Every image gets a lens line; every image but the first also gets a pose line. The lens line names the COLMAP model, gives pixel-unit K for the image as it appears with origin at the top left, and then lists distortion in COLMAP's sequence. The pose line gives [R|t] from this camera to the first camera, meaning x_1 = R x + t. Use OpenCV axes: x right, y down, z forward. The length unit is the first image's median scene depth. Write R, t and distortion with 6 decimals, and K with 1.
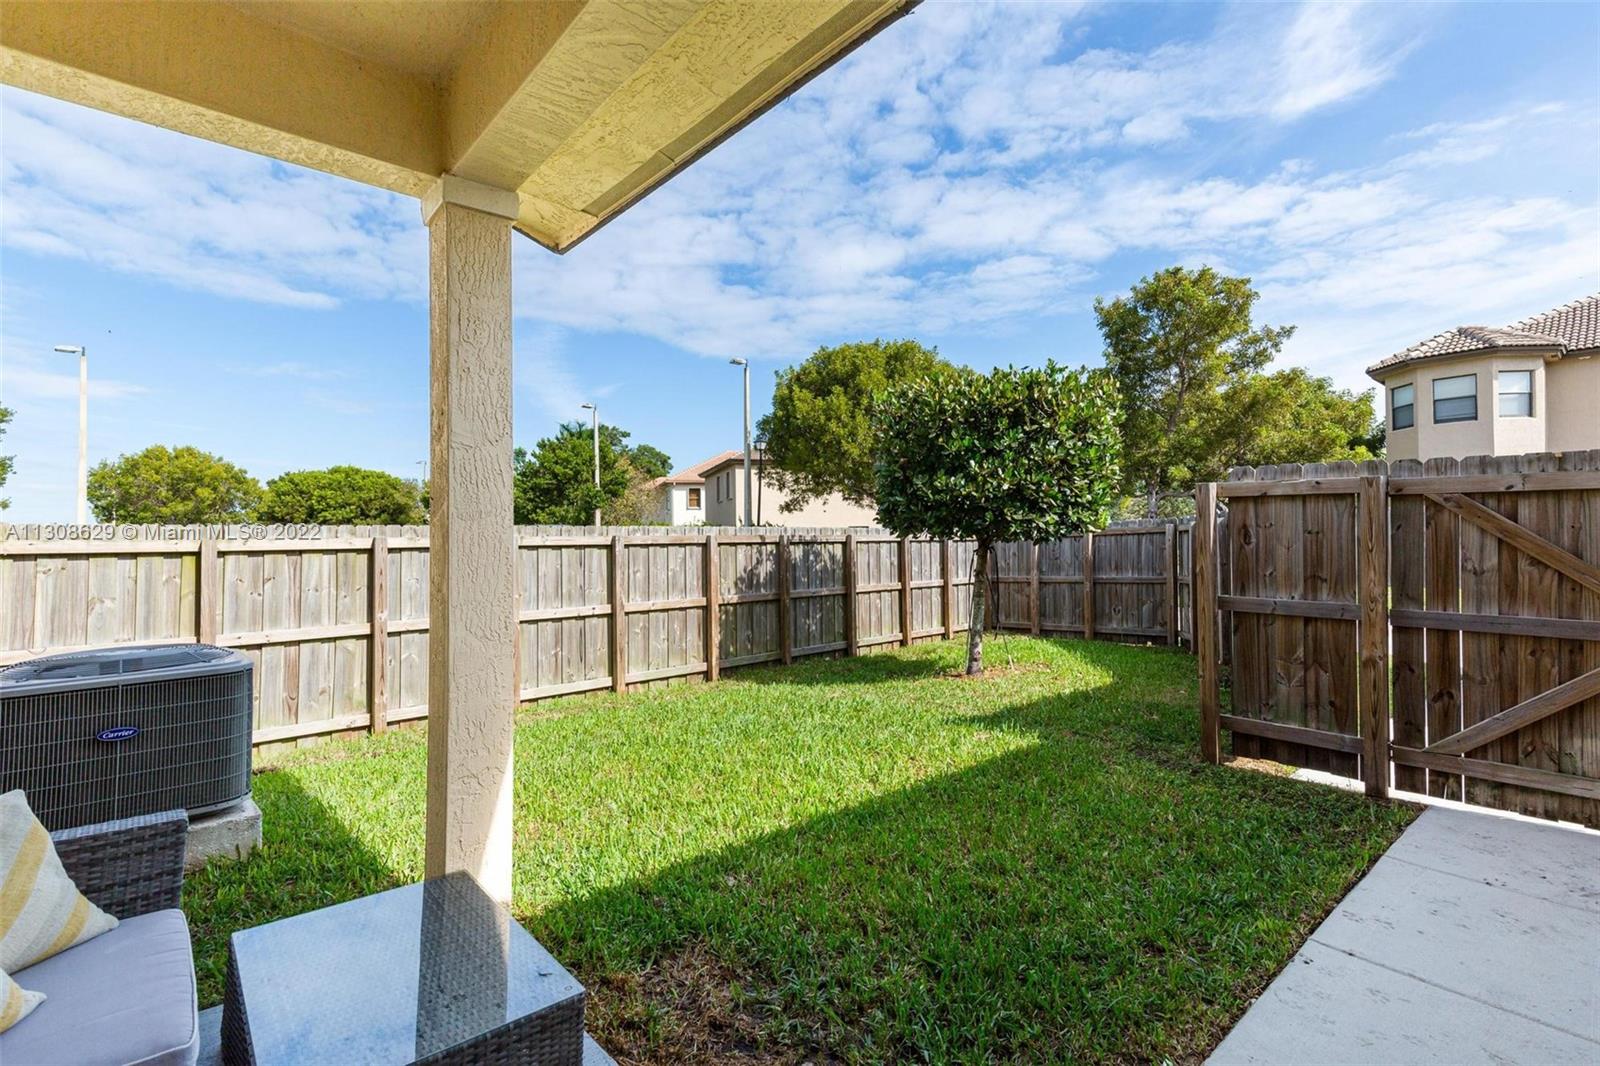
lens RADIAL K [[730.3, 0, 793.5], [0, 730.3, 538.4], [0, 0, 1]] dist [0.009875, 0.000197]
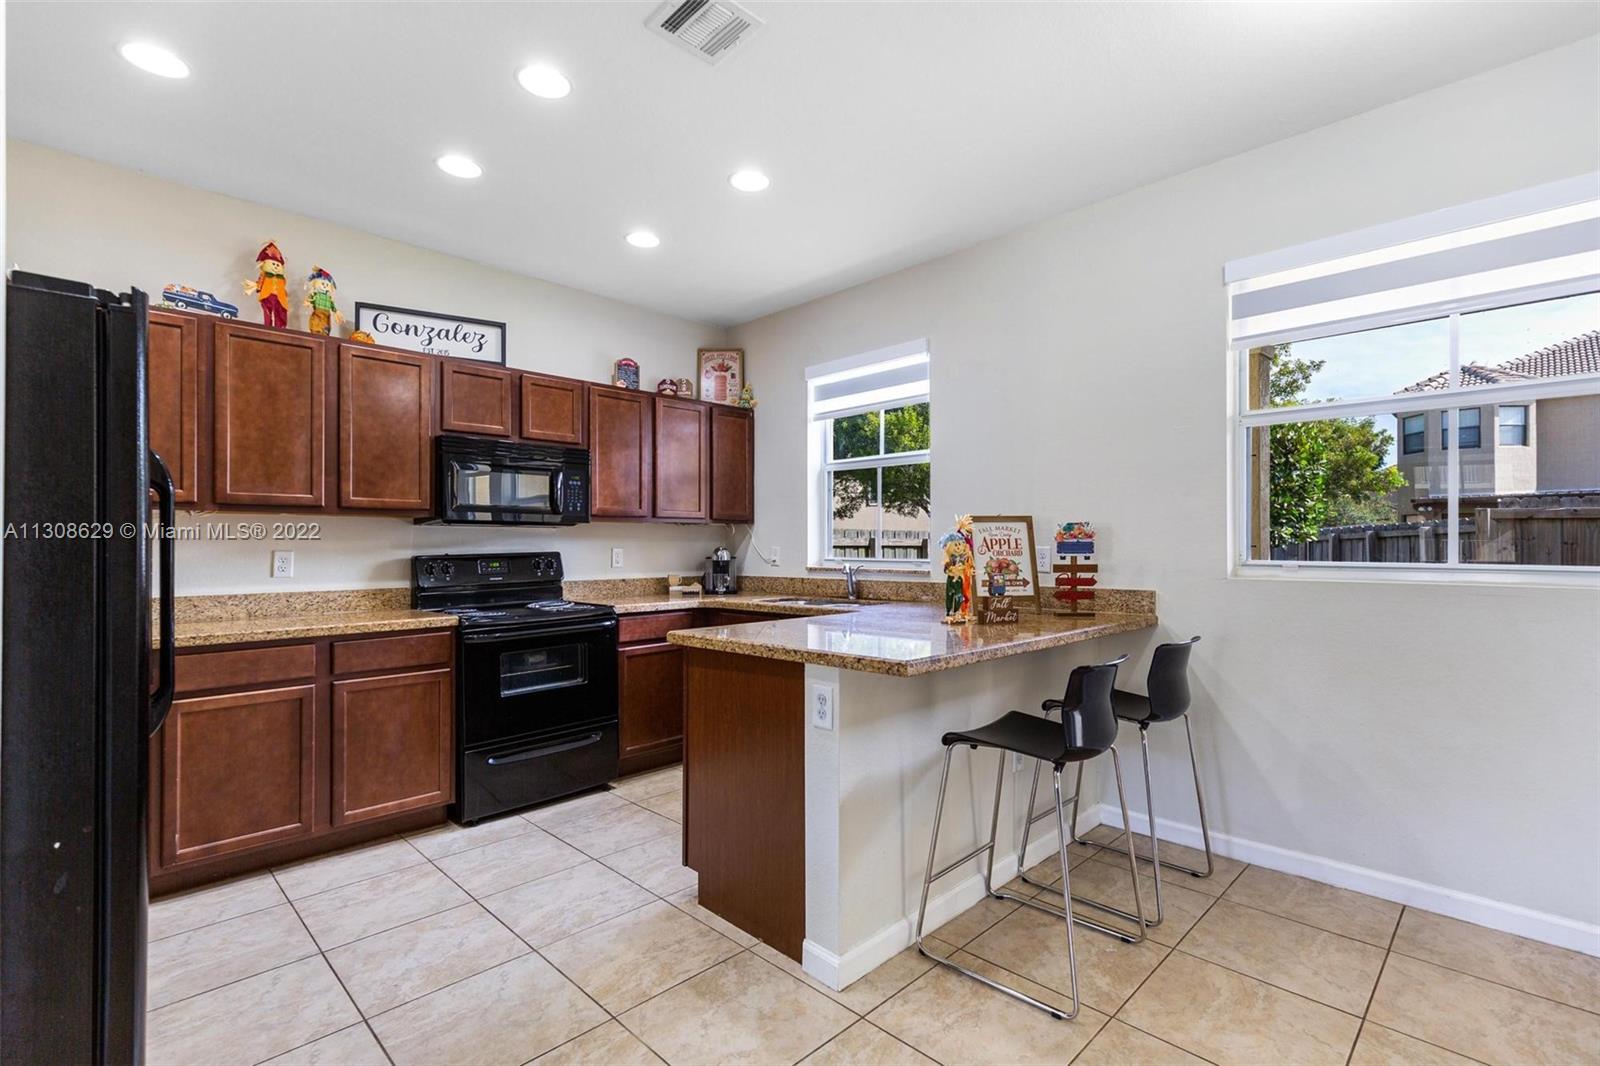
lens RADIAL K [[730.3, 0, 793.5], [0, 730.3, 538.4], [0, 0, 1]] dist [0.009875, 0.000197]
pose [[0.998337, 0.011898, 0.056412, -0.204123], [-0.011498, 0.999906, -0.007406, 0.002499], [-0.056495, 0.006745, 0.998380, -0.087237]]
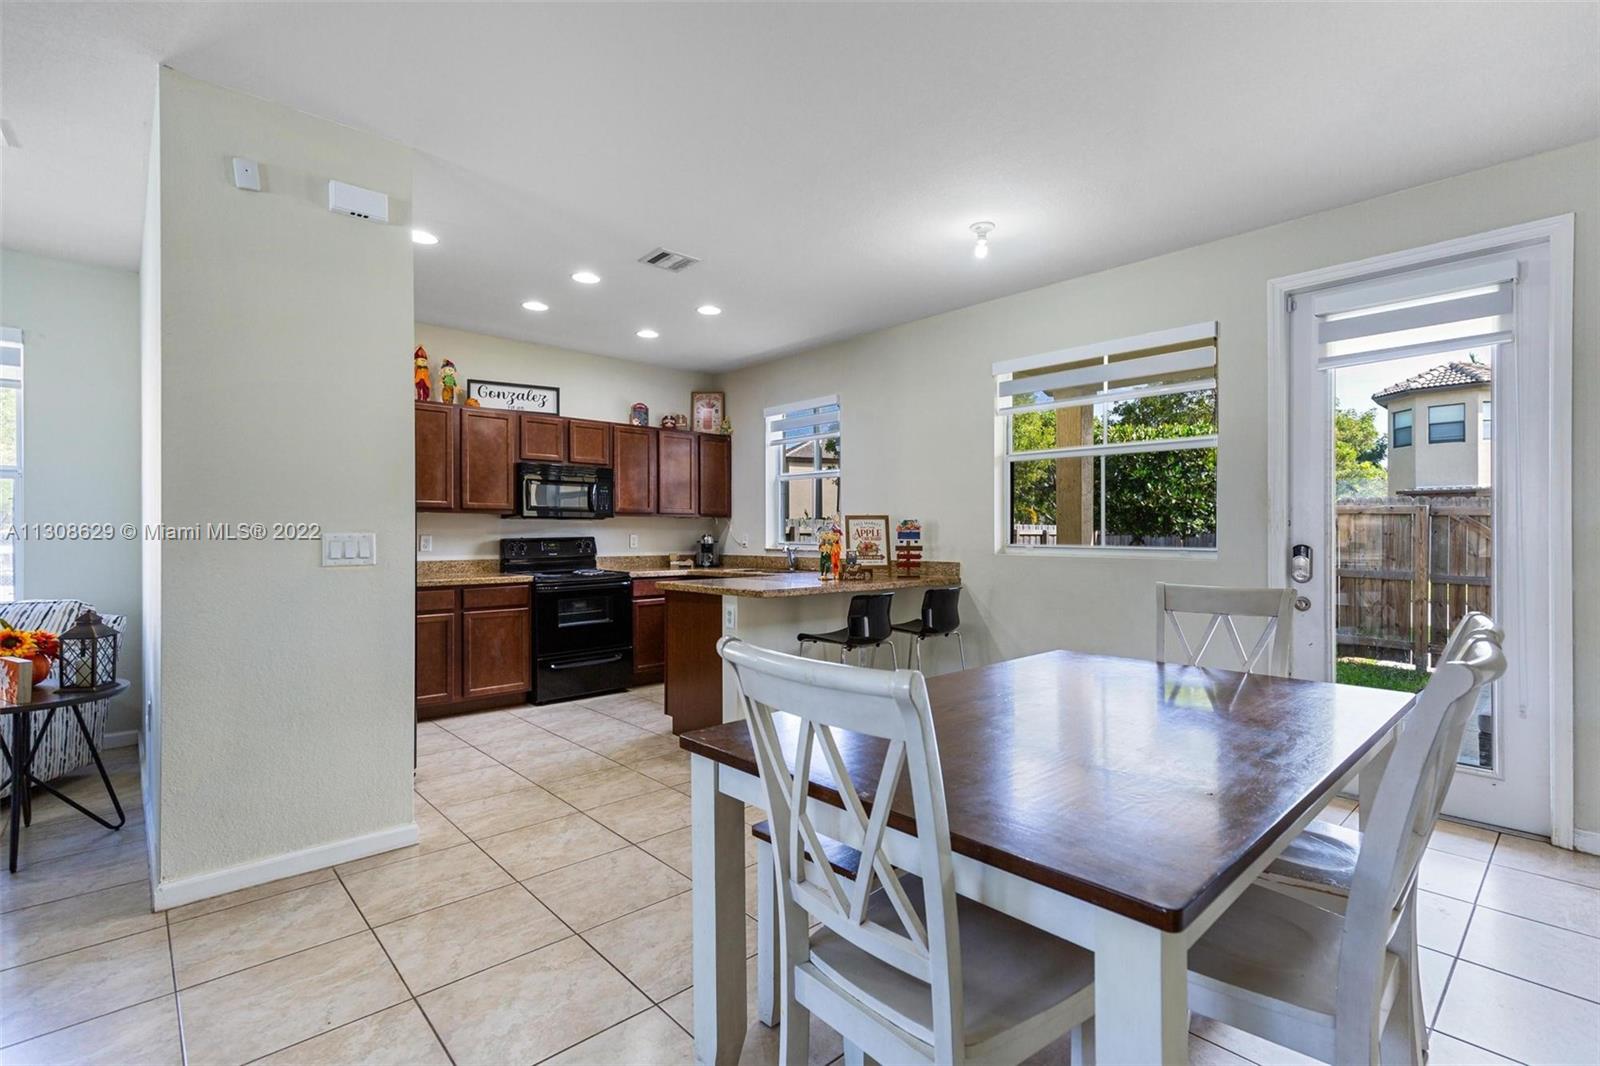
lens RADIAL K [[730.3, 0, 793.5], [0, 730.3, 538.4], [0, 0, 1]] dist [0.009875, 0.000197]
pose [[0.999748, 0.015466, 0.016256, -0.180371], [-0.015638, 0.999822, 0.010525, 0.001647], [-0.016090, -0.010777, 0.999812, -0.182673]]
